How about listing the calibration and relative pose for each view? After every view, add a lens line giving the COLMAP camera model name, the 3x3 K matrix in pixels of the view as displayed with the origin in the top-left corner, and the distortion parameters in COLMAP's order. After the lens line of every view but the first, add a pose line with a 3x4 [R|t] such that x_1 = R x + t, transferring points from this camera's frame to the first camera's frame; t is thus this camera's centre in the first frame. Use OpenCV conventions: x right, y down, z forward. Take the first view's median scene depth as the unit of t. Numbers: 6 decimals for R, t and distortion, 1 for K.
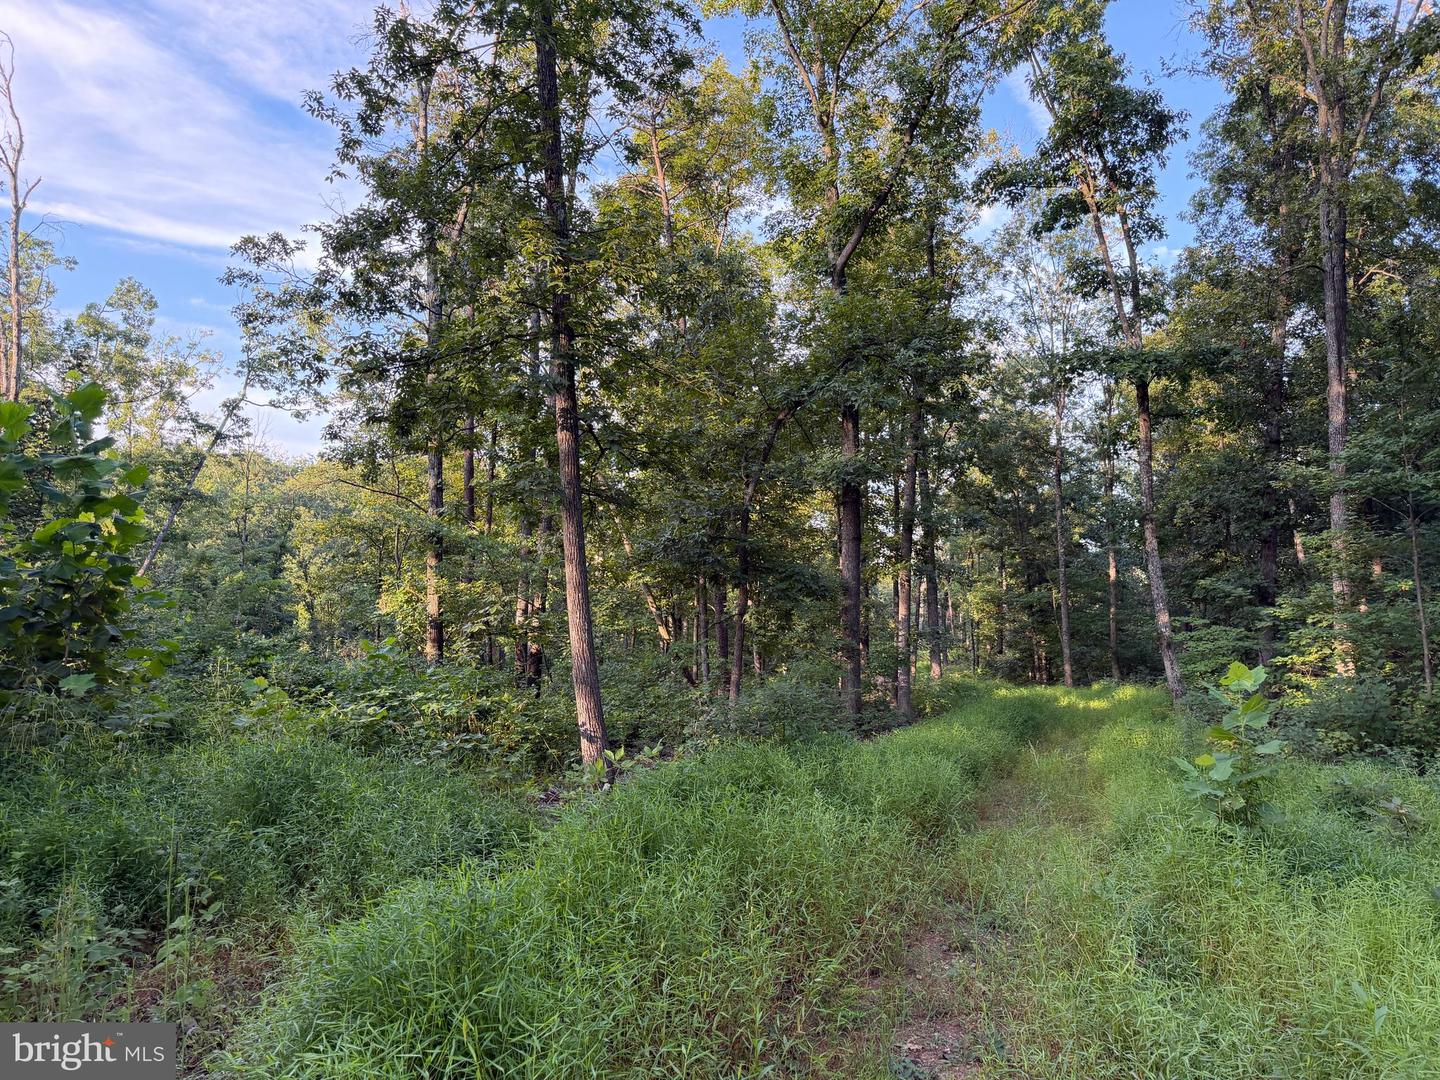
lens RADIAL K [[991.8, 0, 712.8], [0, 991.8, 535.2], [0, 0, 1]] dist [0.024680, -0.040860]
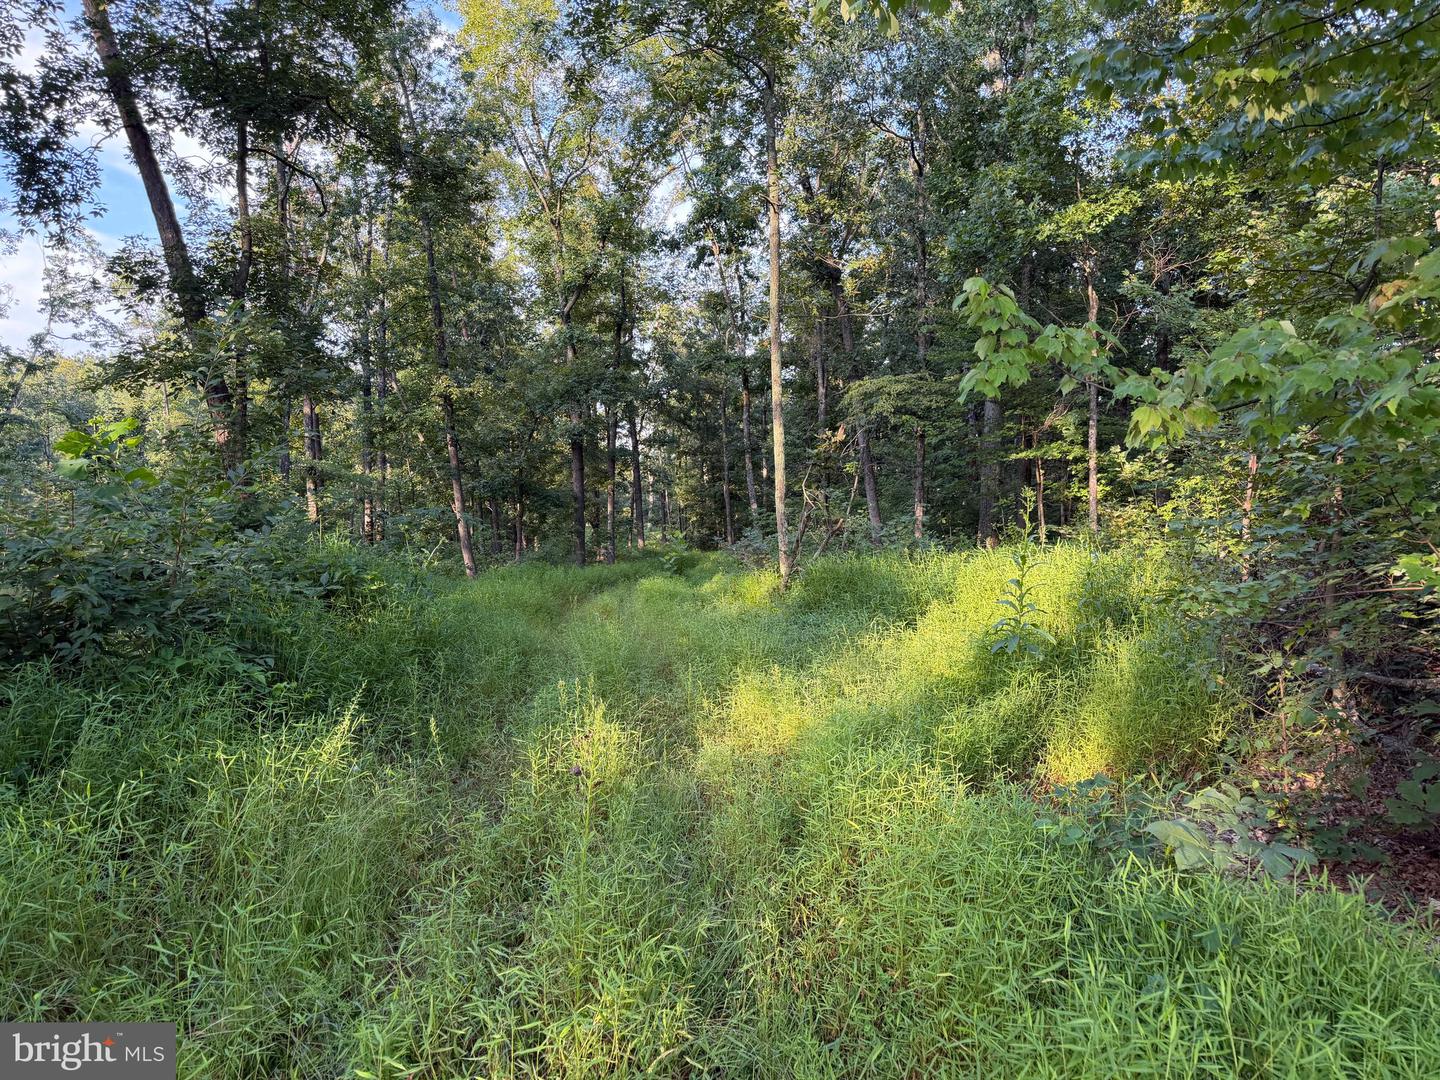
lens RADIAL K [[991.8, 0, 720.3], [0, 991.8, 549.4], [0, 0, 1]] dist [0.024680, -0.040860]
pose [[0.965751, -0.041257, 0.256171, -0.063221], [0.007510, 0.991309, 0.131338, -0.073522], [-0.259363, -0.124916, 0.957667, -0.671585]]
